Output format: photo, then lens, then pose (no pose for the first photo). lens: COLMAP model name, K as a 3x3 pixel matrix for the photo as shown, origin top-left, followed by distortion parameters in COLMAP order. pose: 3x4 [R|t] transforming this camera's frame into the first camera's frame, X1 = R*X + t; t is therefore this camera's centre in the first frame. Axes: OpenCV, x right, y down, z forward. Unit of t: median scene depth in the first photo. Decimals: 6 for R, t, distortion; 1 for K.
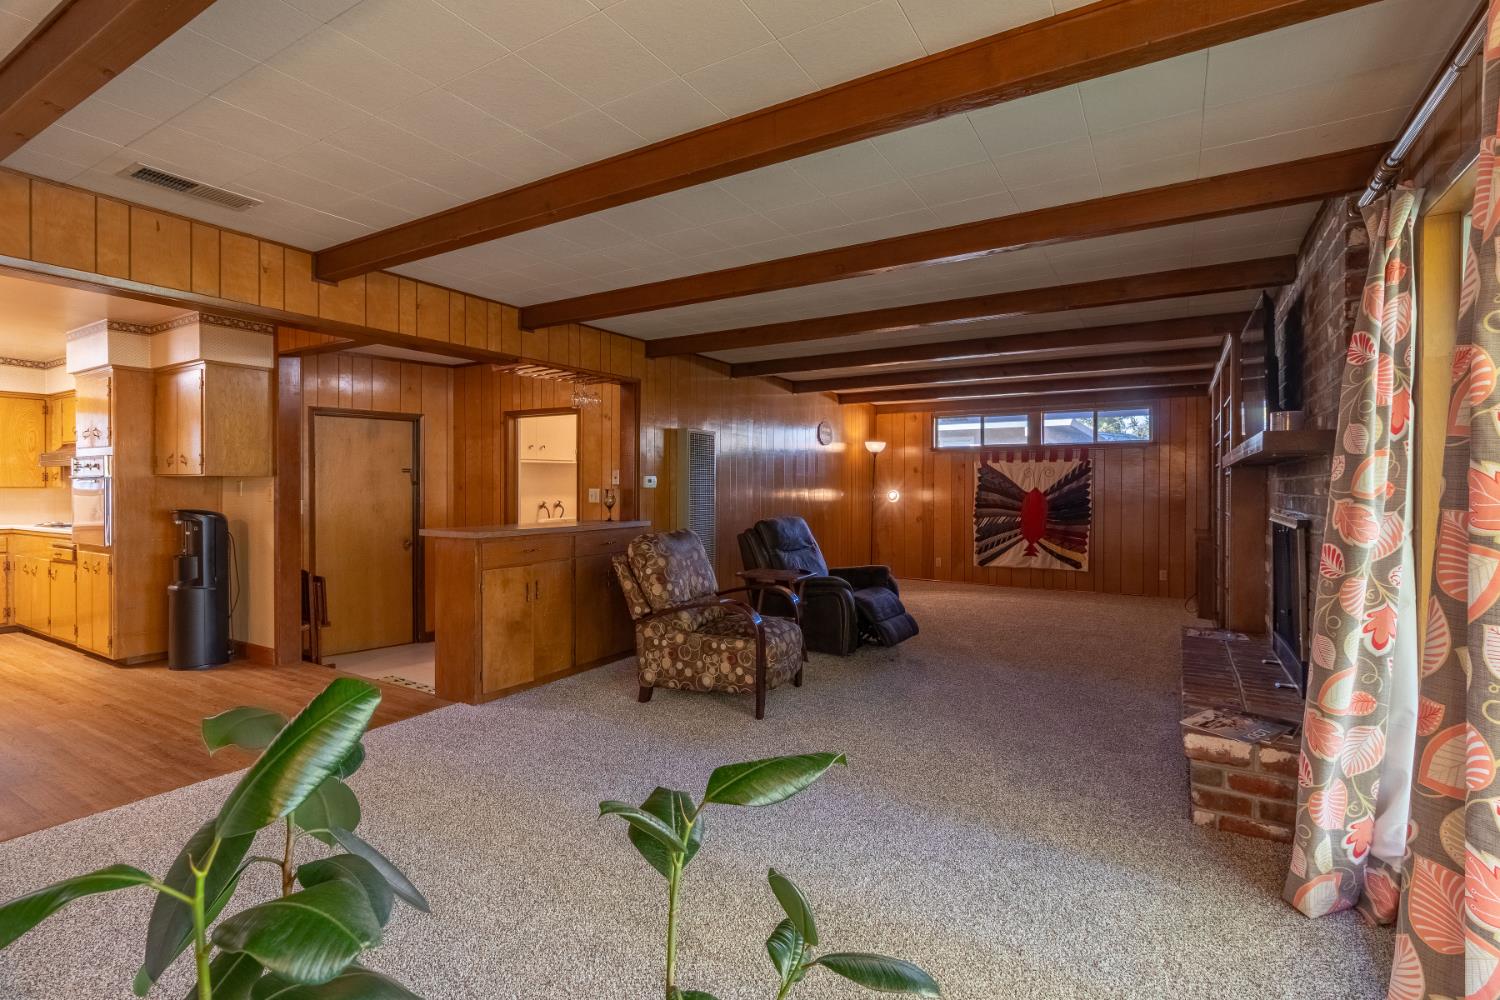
lens RADIAL K [[694.1, 0, 749.6], [0, 694.1, 488.6], [0, 0, 1]] dist [0.000479, 0.000551]
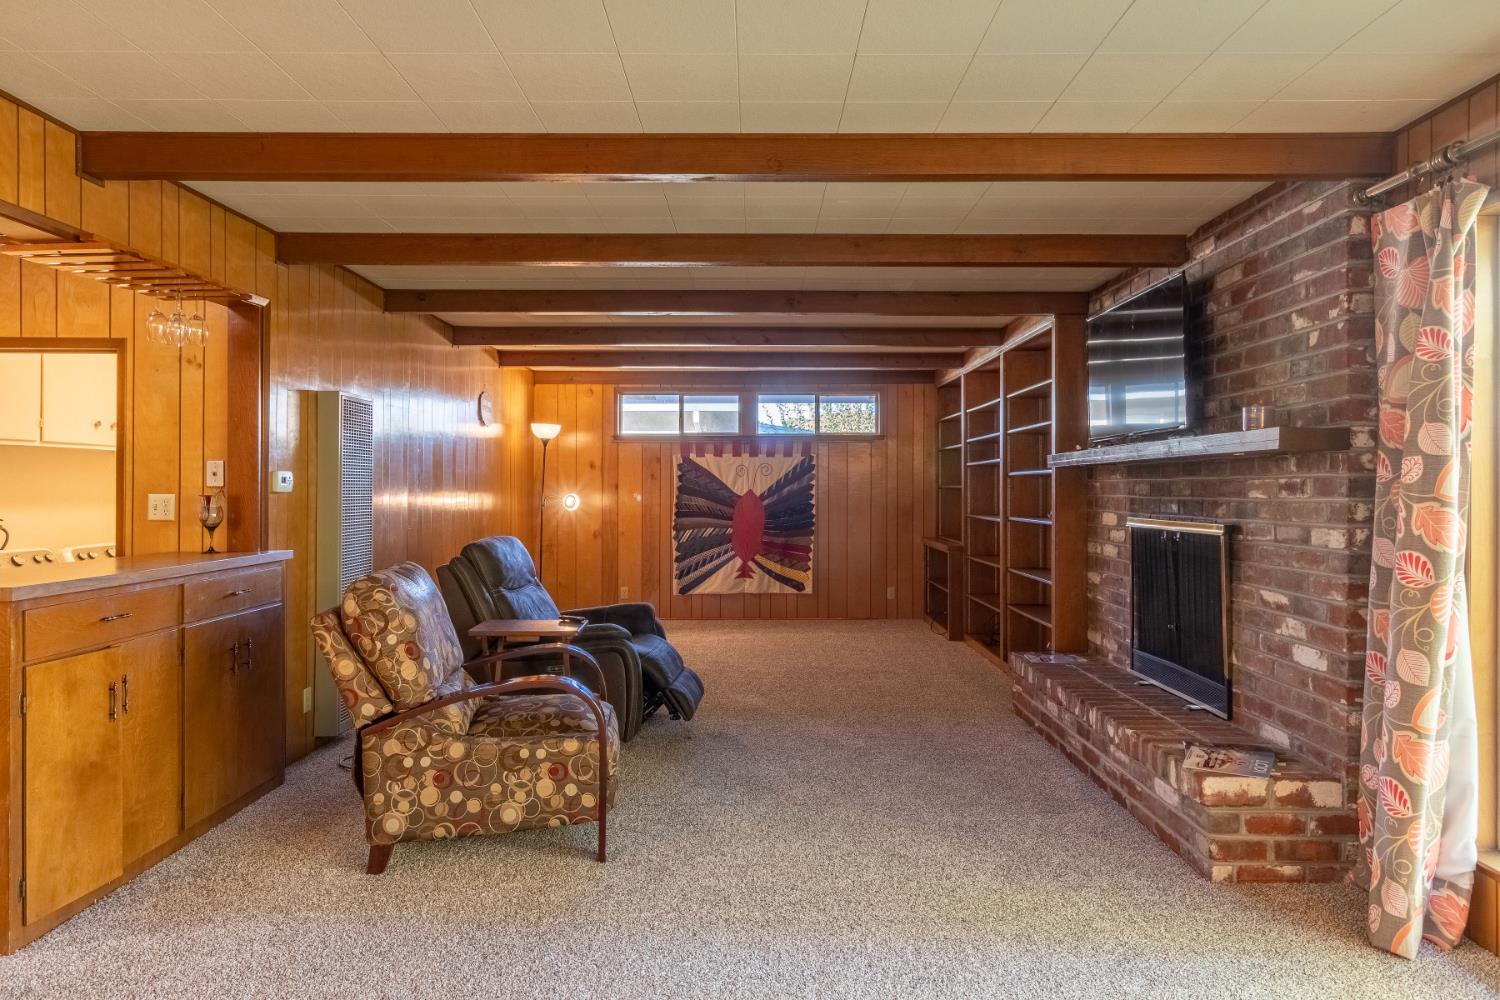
lens RADIAL K [[954.1, 0, 752.2], [0, 954.1, 487.1], [0, 0, 1]] dist [0.002363, 0.001246]
pose [[0.858185, -0.000907, 0.513339, -0.218776], [0.002810, 0.999992, -0.002930, -0.001772], [-0.513332, 0.003957, 0.858181, 0.133380]]
